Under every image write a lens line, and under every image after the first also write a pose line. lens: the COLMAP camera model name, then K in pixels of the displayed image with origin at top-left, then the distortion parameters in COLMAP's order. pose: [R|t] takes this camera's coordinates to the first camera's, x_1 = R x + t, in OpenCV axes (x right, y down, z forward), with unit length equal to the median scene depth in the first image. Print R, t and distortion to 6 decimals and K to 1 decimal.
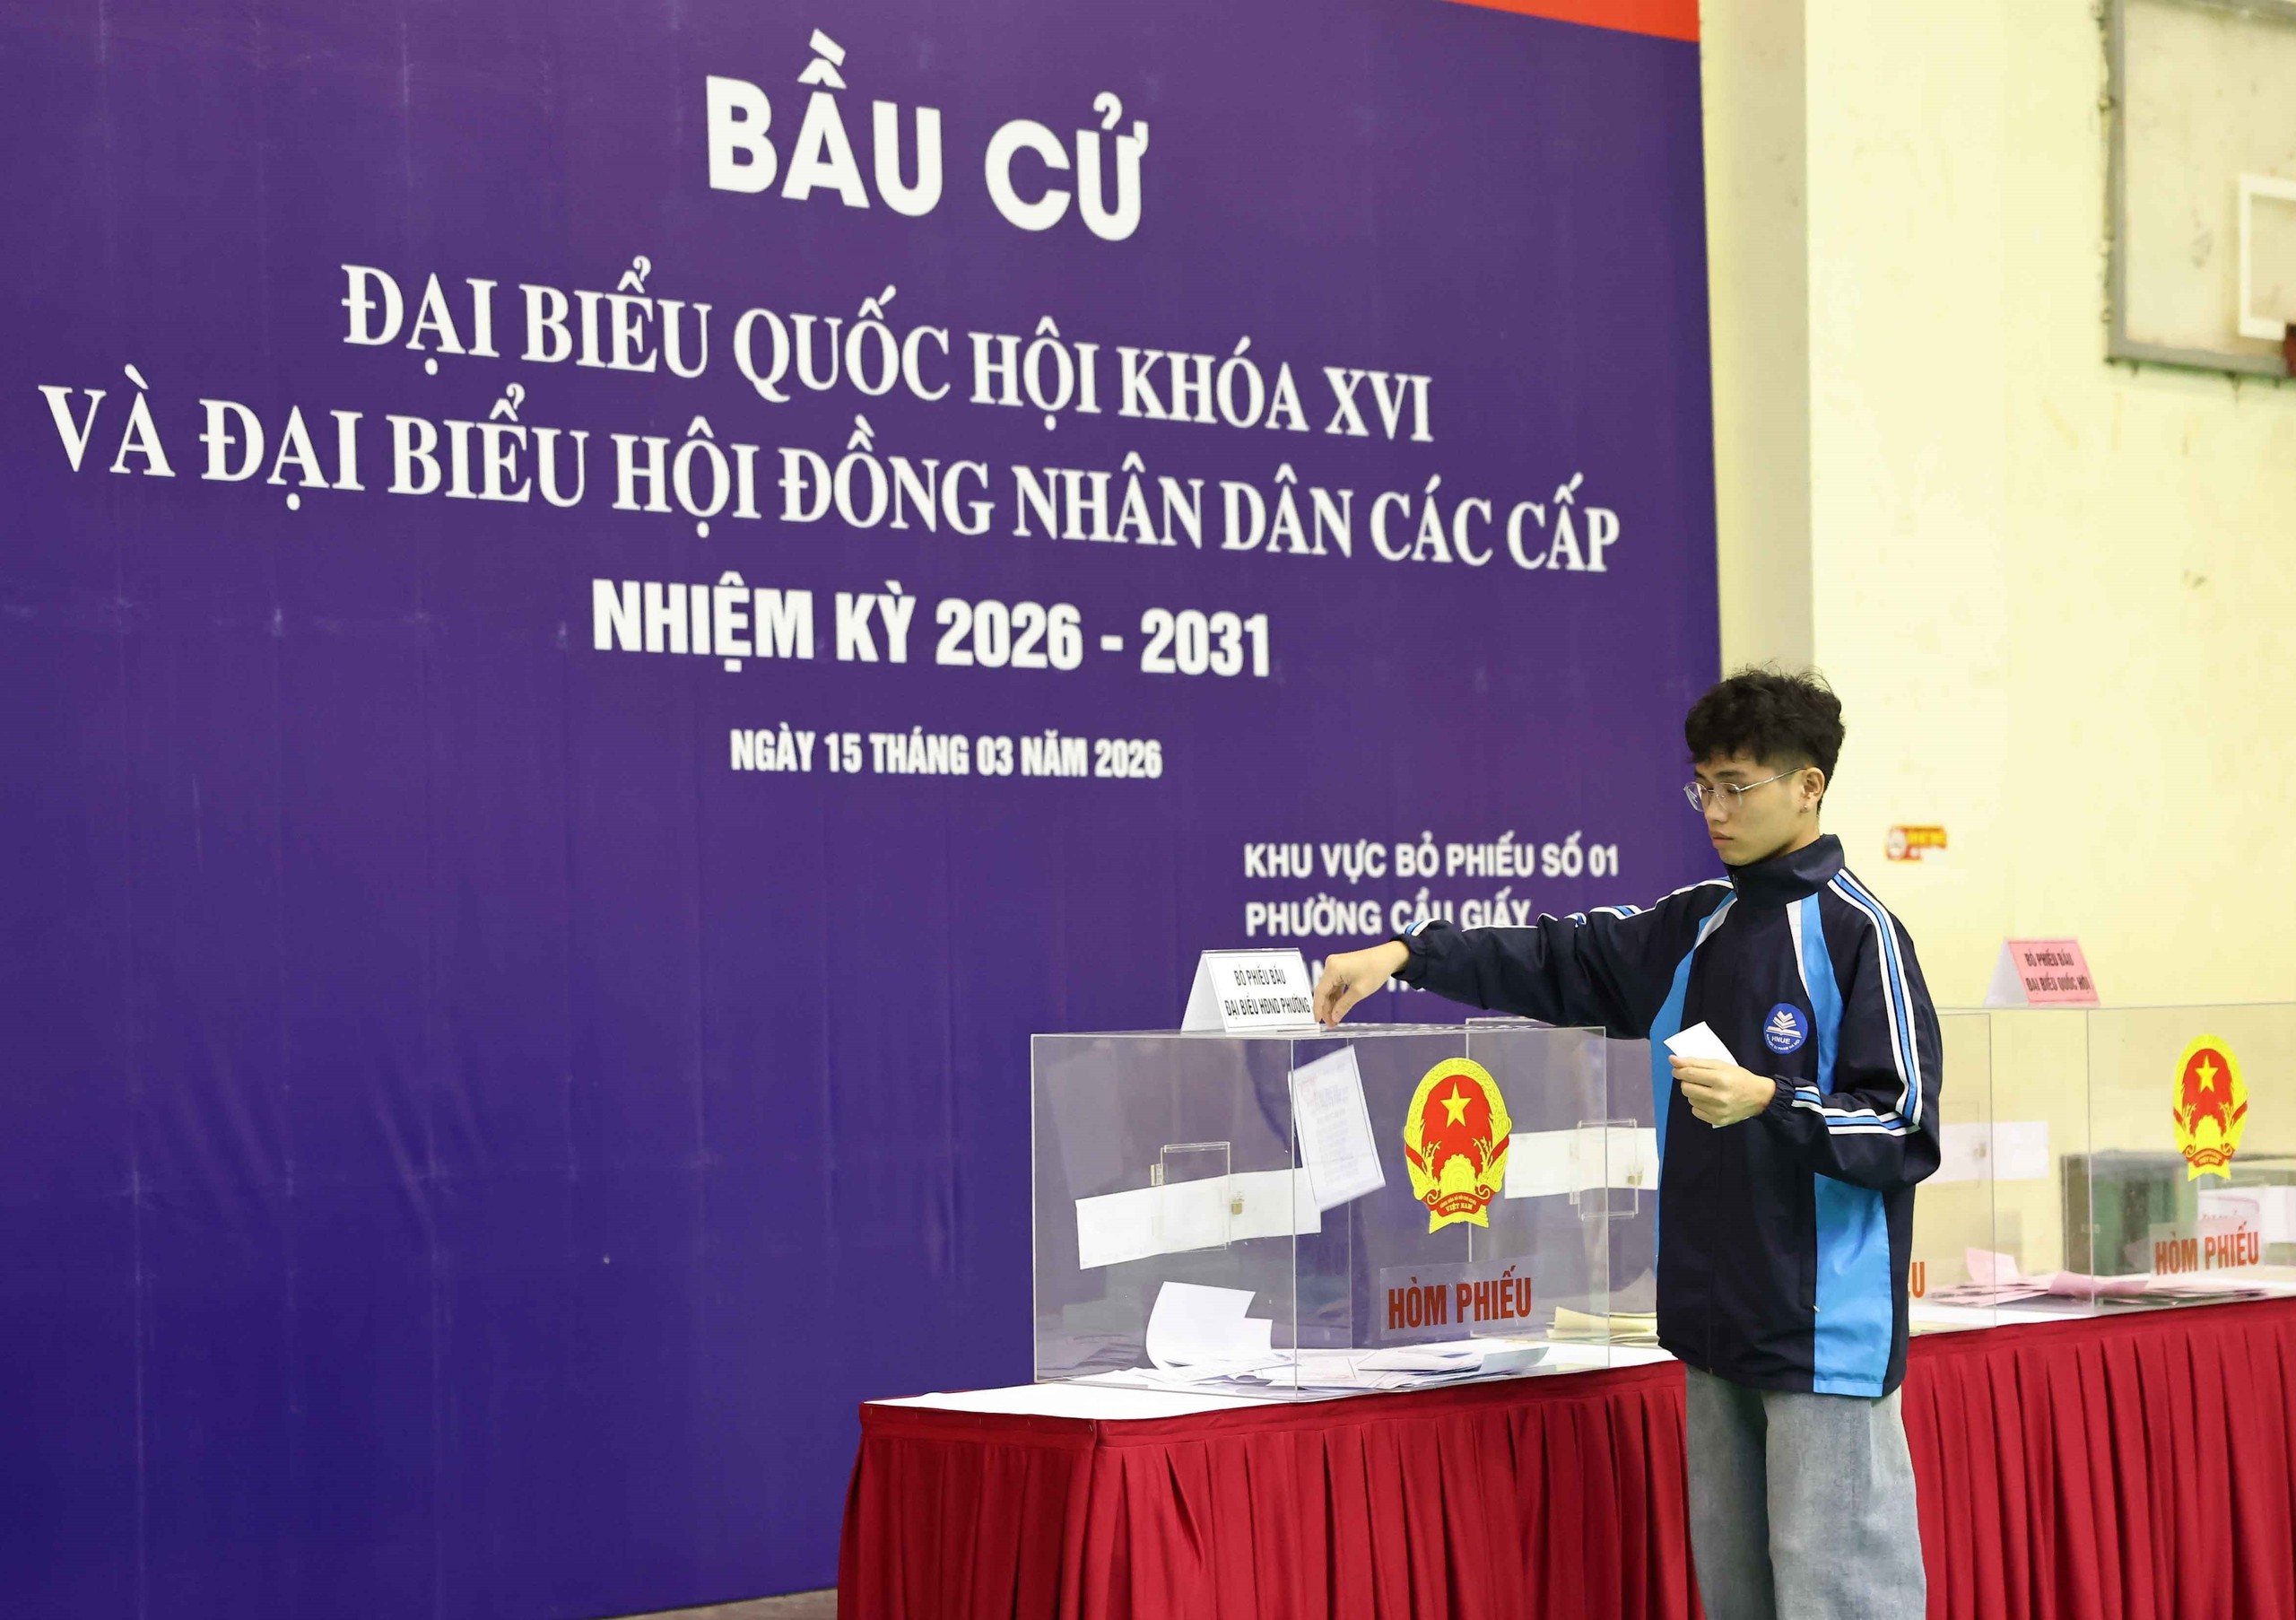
lens RADIAL K [[5257.1, 0, 1058.3], [0, 5257.1, 805.5], [0, 0, 1]] dist [0.182202, 0.143094]
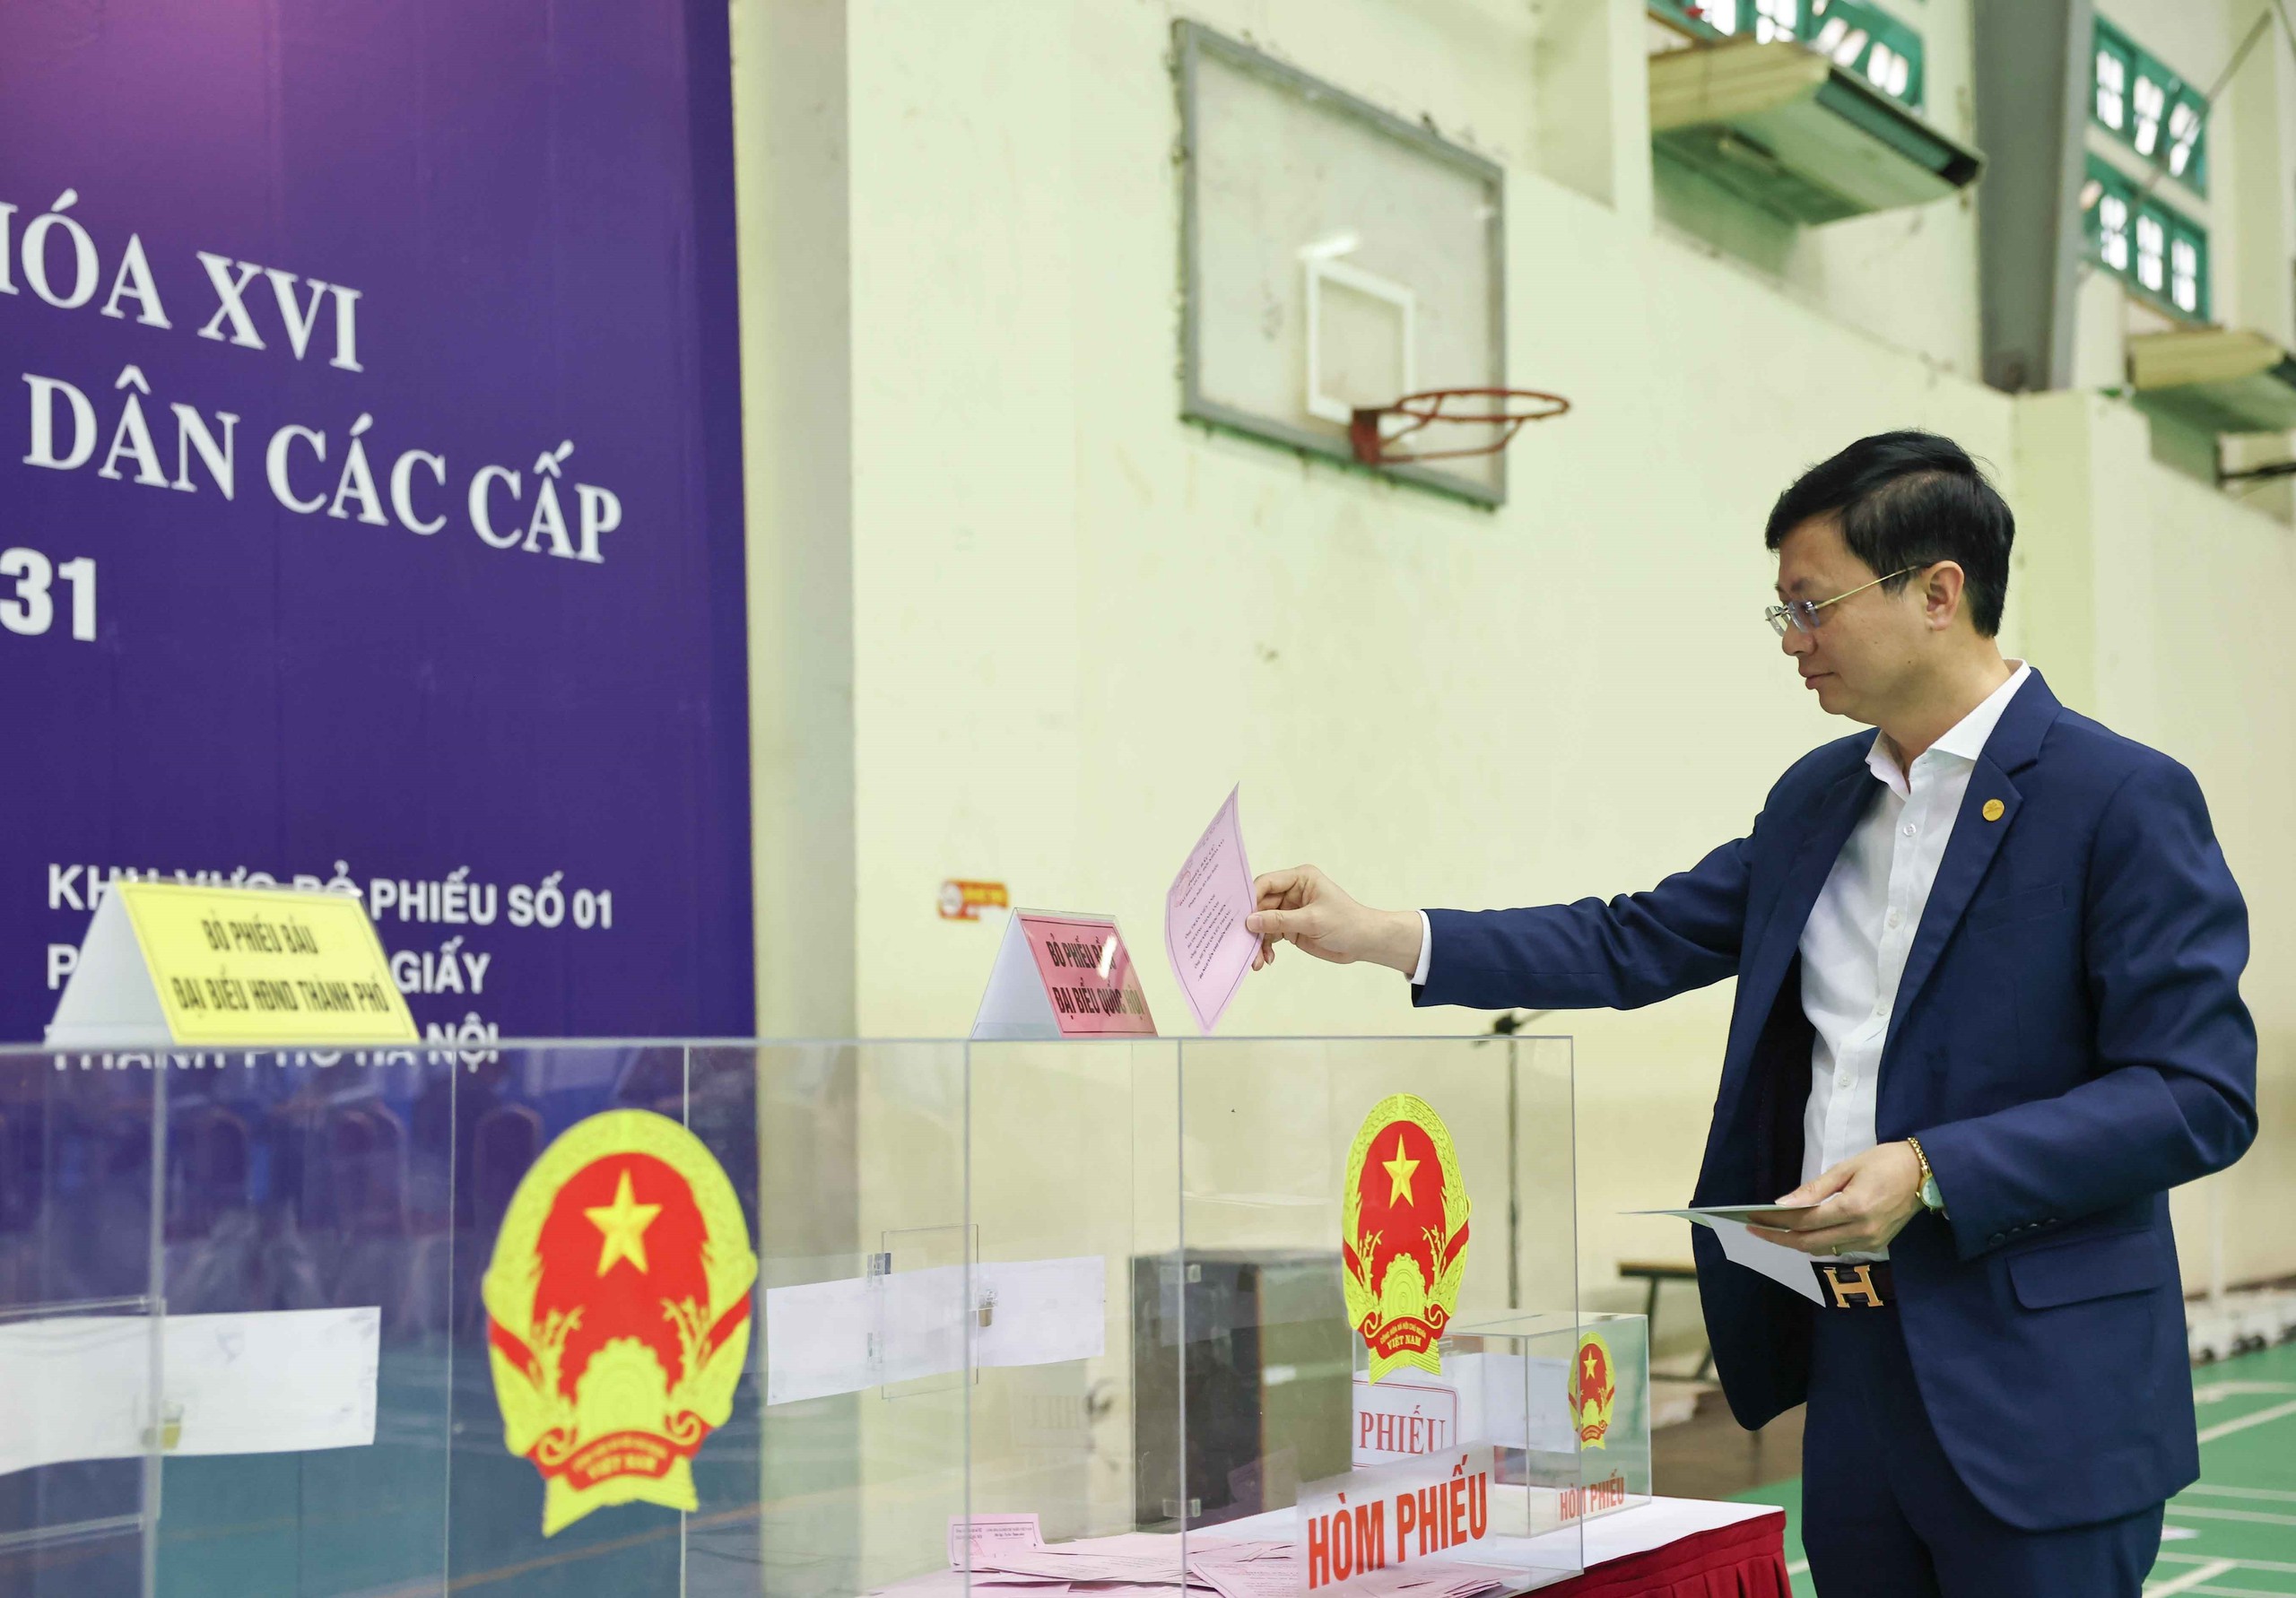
lens RADIAL K [[3281.2, 0, 1148.0], [0, 3281.2, 799.0], [0, 0, 1]] dist [0.080835, 0.067919]
pose [[0.981956, 0.014060, 0.188587, 0.100195], [-0.003057, 0.998282, -0.058511, 0.025265], [-0.189086, 0.056879, 0.980312, 0.524049]]
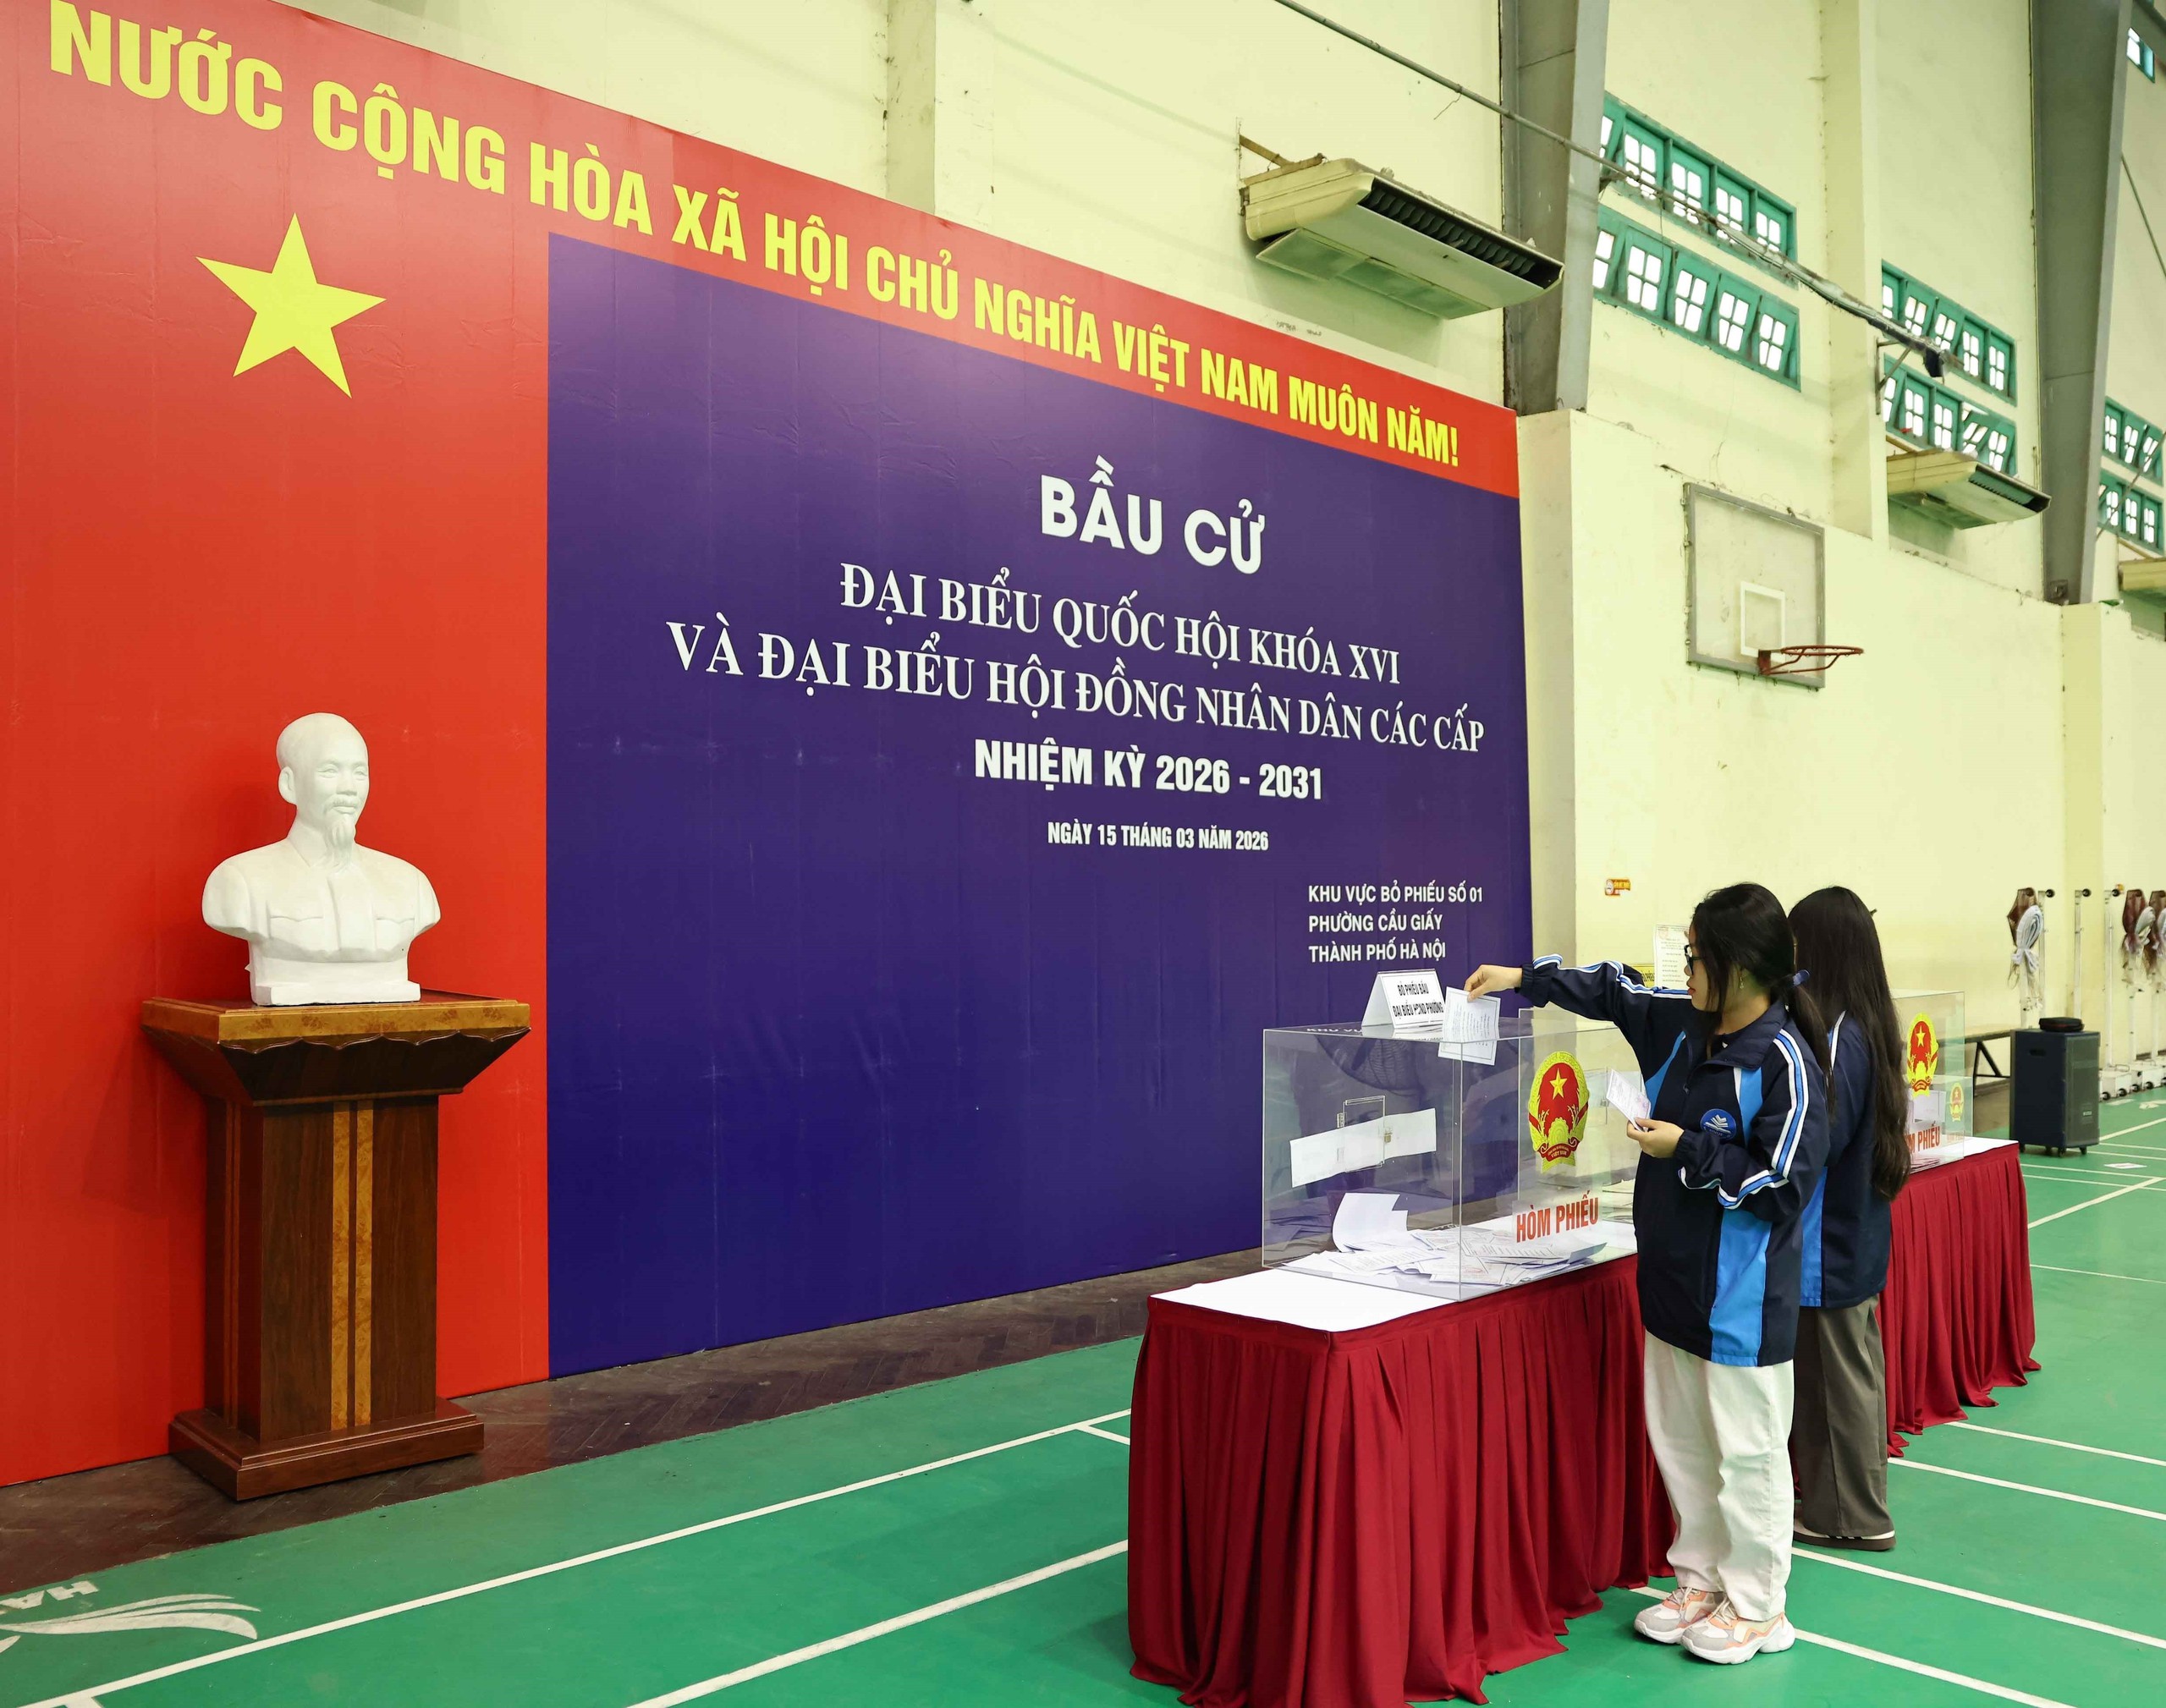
lens RADIAL K [[1875.2, 0, 1145.5], [0, 1875.2, 851.4], [0, 0, 1]] dist [-0.120388, 0.107772]
pose [[0.999881, 0.015233, -0.002292, -0.023935], [-0.015239, 0.999880, -0.002817, -0.002393], [0.002249, 0.002851, 0.999993, 0.309301]]
